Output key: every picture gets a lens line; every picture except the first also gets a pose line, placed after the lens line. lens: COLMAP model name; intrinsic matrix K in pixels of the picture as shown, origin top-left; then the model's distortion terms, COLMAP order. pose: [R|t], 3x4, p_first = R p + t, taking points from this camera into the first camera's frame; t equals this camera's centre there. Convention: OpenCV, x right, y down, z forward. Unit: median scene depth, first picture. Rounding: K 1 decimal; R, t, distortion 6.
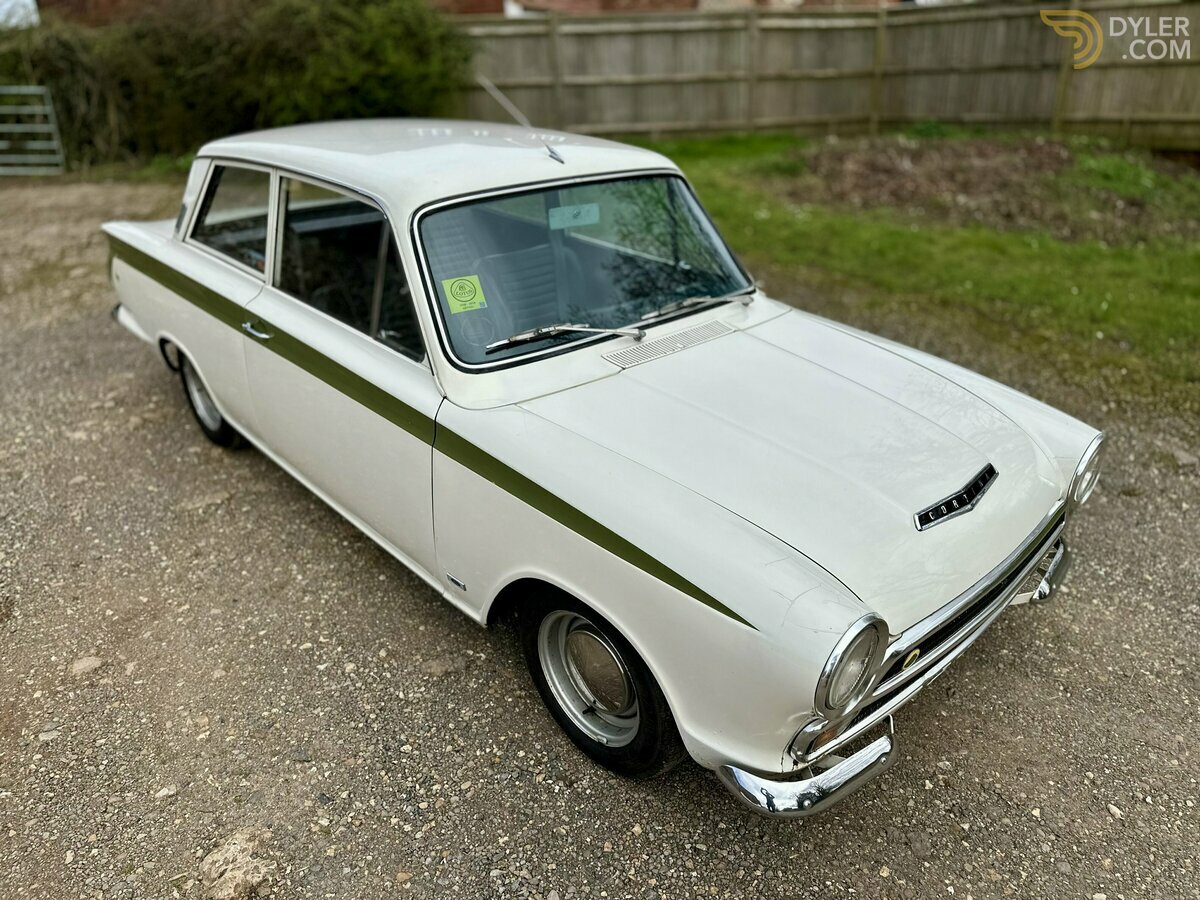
lens RADIAL K [[853.4, 0, 606.8], [0, 853.4, 448.1], [0, 0, 1]] dist [0.020740, -0.028901]
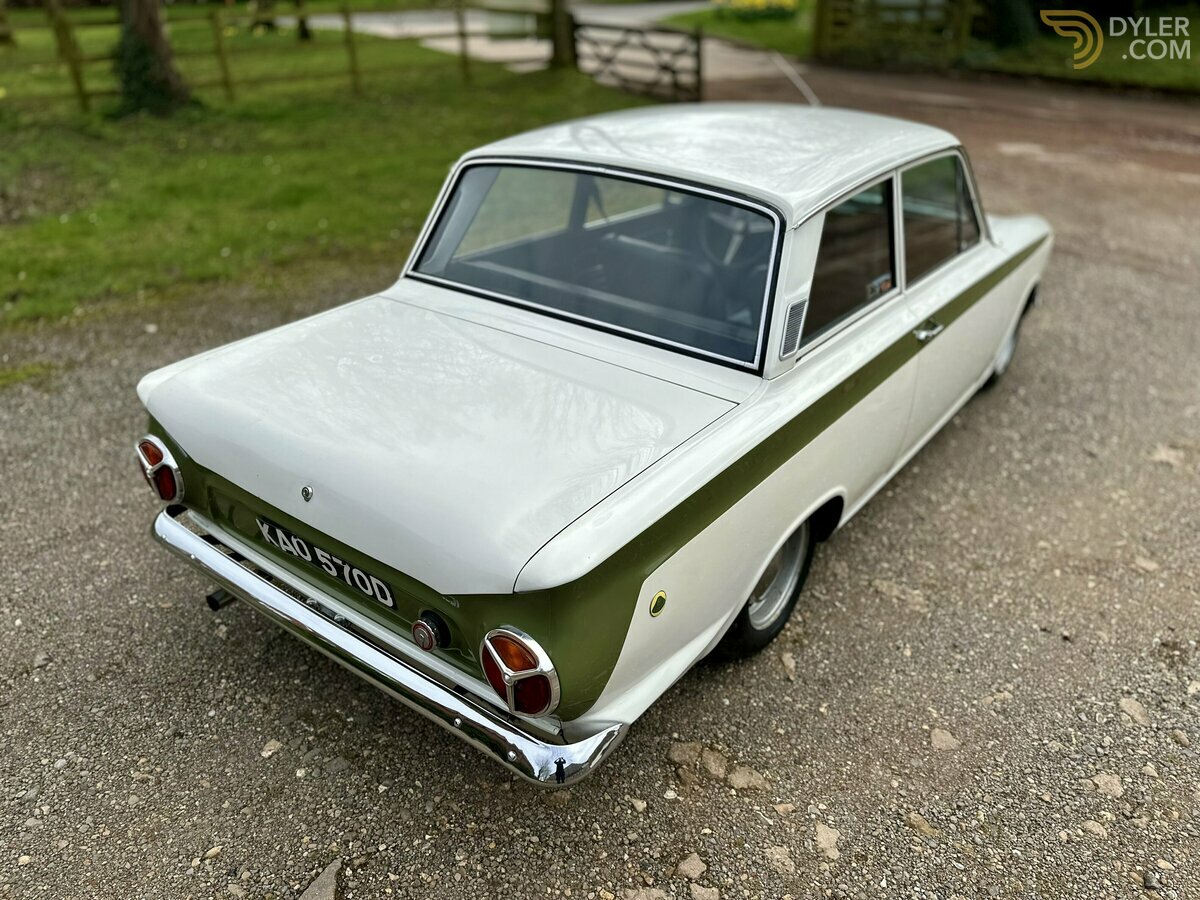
lens RADIAL K [[853.4, 0, 599.6], [0, 853.4, 453.5], [0, 0, 1]] dist [0.020740, -0.028901]
pose [[-0.172377, -0.467618, 0.866960, -1.458336], [0.416458, 0.763007, 0.494352, -0.778566], [-0.892664, 0.446267, 0.063218, 1.554355]]
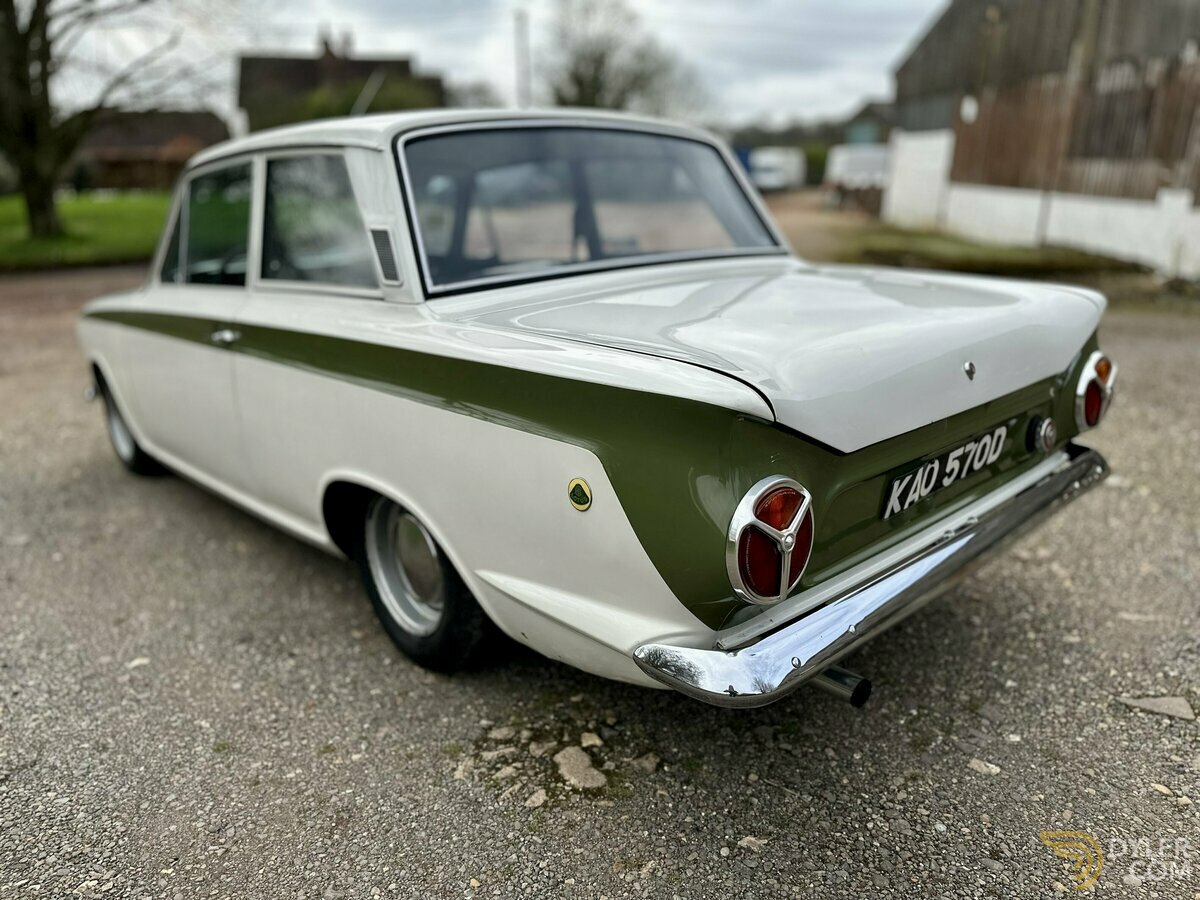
lens RADIAL K [[853.4, 0, 596.7], [0, 853.4, 450.1], [0, 0, 1]] dist [0.020740, -0.028901]
pose [[-0.999066, 0.029987, 0.031108, -0.492235], [0.043108, 0.740737, 0.670411, -0.898775], [-0.002939, 0.671126, -0.741337, 2.388617]]
